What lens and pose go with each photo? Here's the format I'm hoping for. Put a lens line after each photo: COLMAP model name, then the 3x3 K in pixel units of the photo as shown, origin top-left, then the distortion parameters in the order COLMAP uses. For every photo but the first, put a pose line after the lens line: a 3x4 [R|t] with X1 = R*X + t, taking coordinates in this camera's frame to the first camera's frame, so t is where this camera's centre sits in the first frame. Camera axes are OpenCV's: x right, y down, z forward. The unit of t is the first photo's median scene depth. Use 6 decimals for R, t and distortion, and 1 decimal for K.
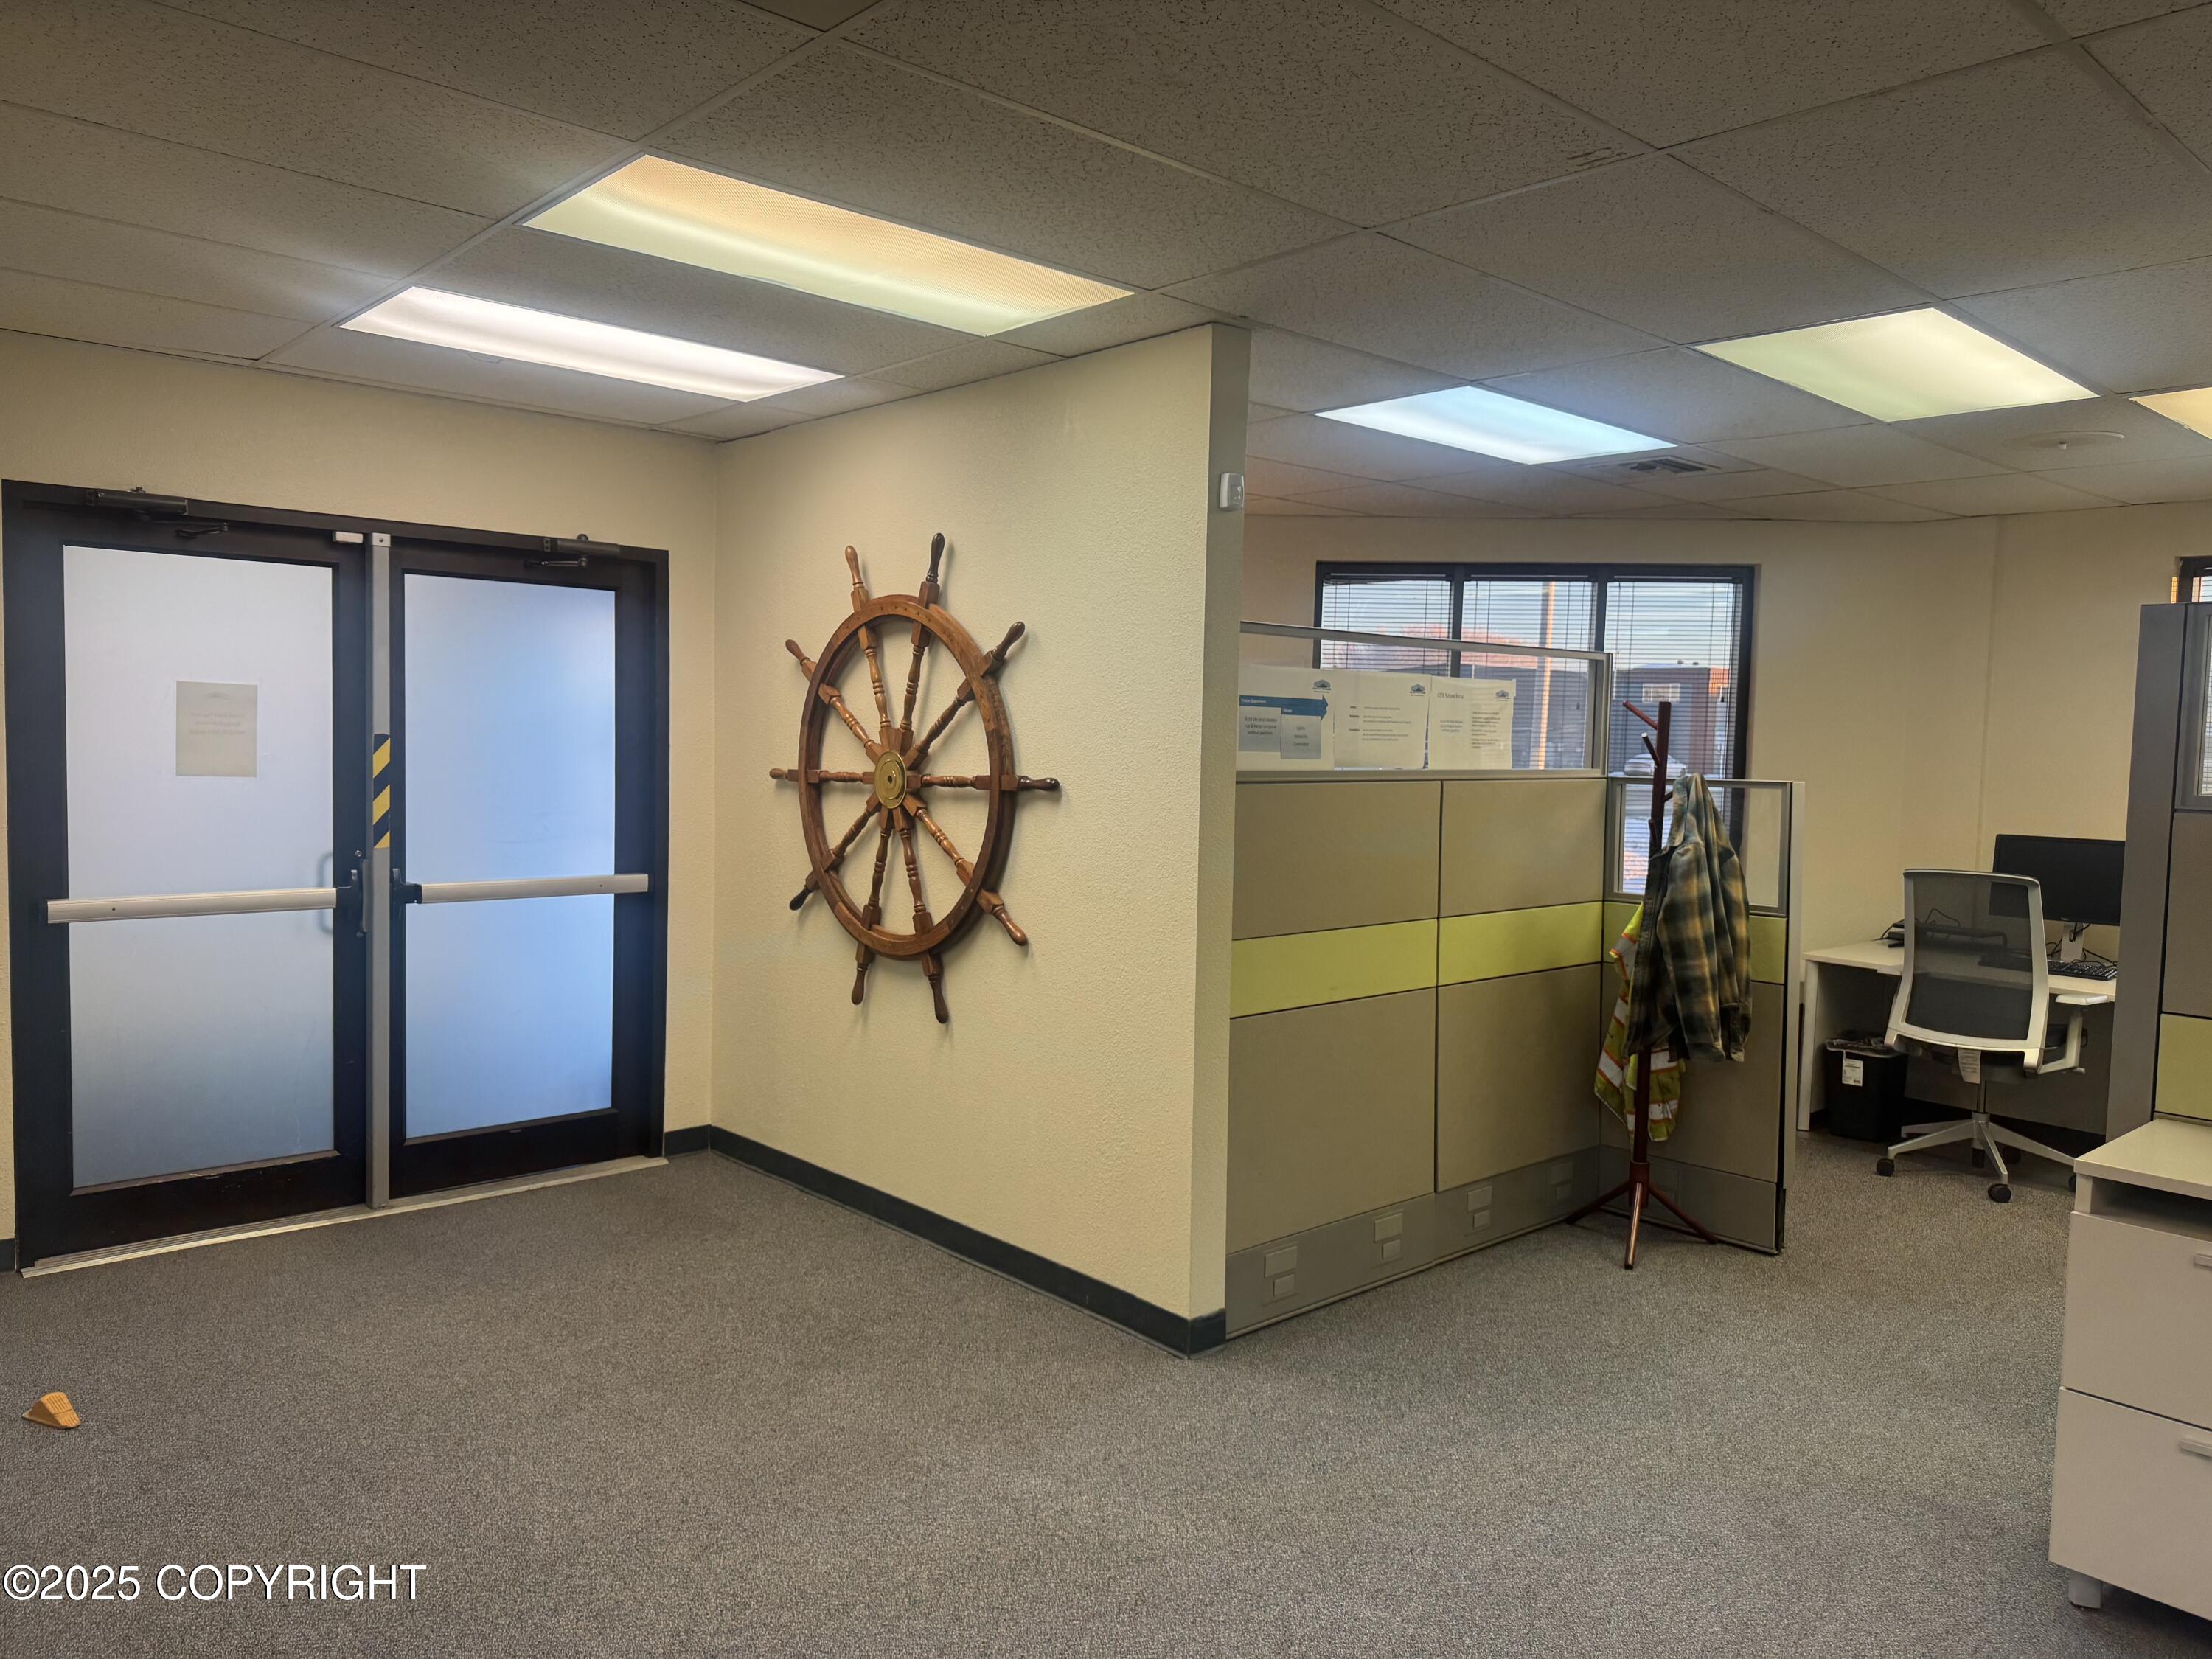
lens RADIAL K [[1551.1, 0, 1106.0], [0, 1551.1, 829.5], [0, 0, 1]] dist [0.011306, -0.002277]
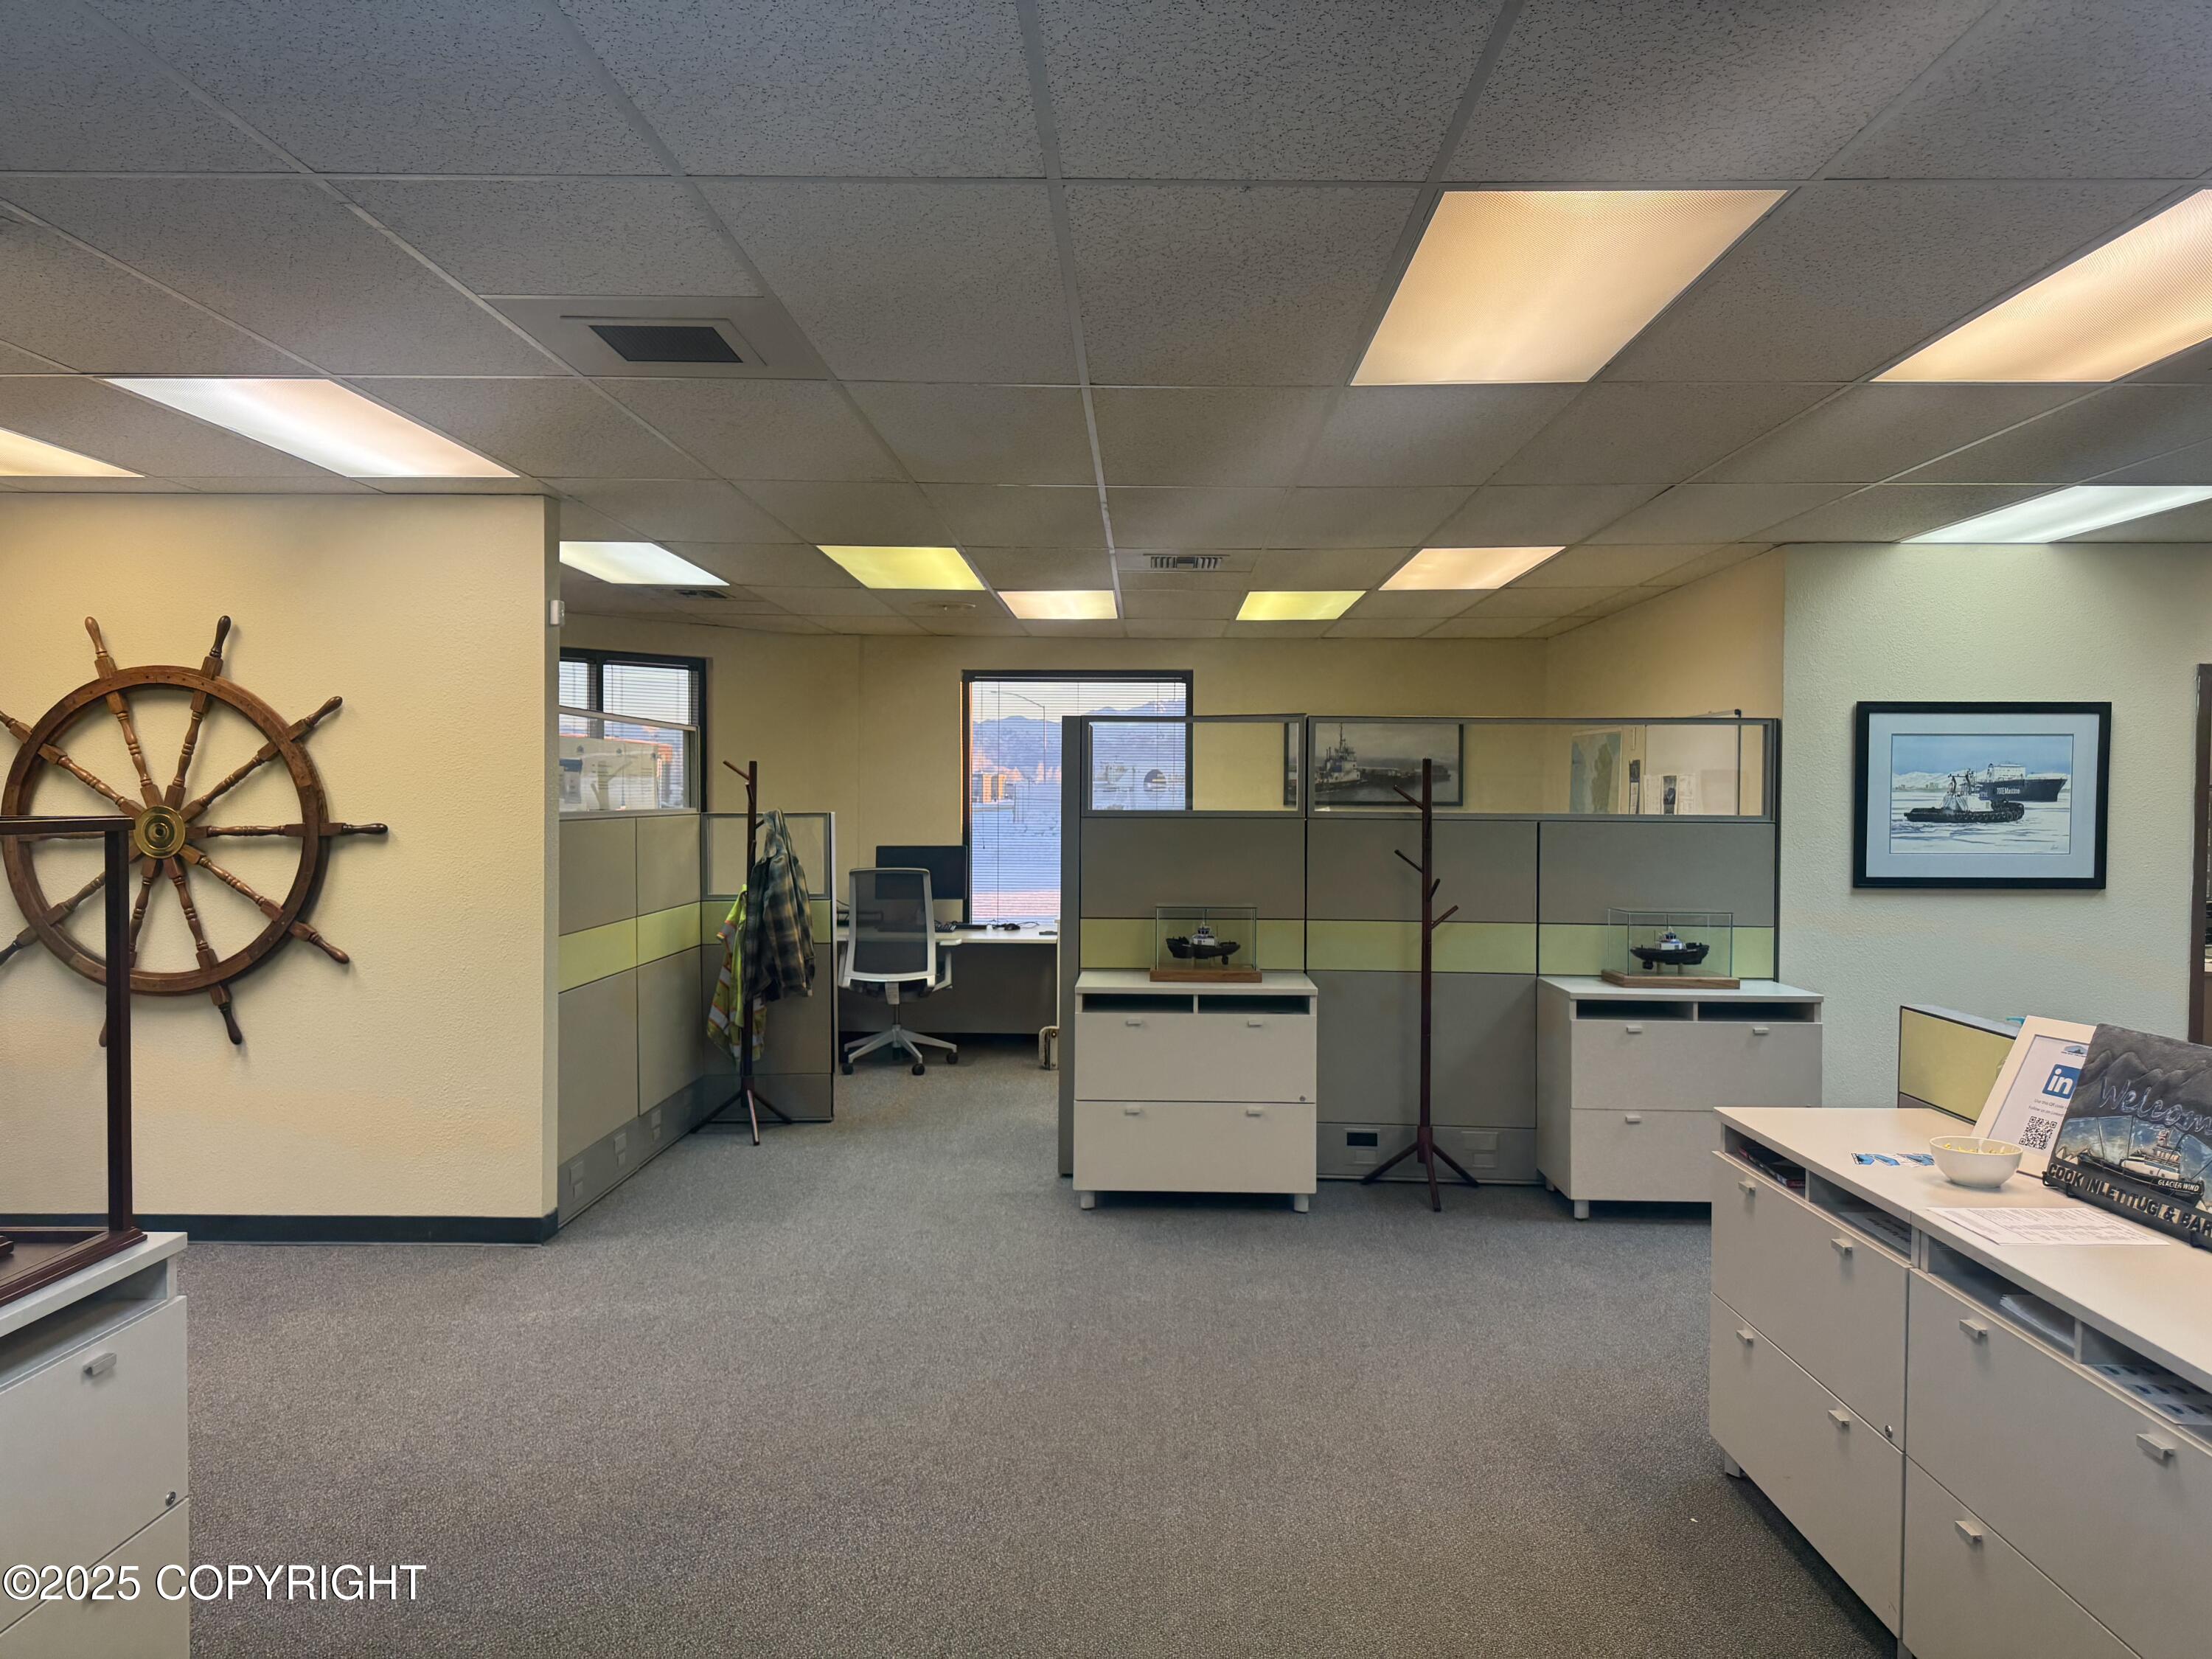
lens RADIAL K [[1533.1, 0, 1106.0], [0, 1533.1, 829.5], [0, 0, 1]] dist [0.187144, 0.000205]
pose [[0.689499, -0.036854, 0.723348, -0.503802], [0.059276, 0.998226, -0.005643, 0.011895], [-0.721857, 0.046768, 0.690460, -0.277855]]
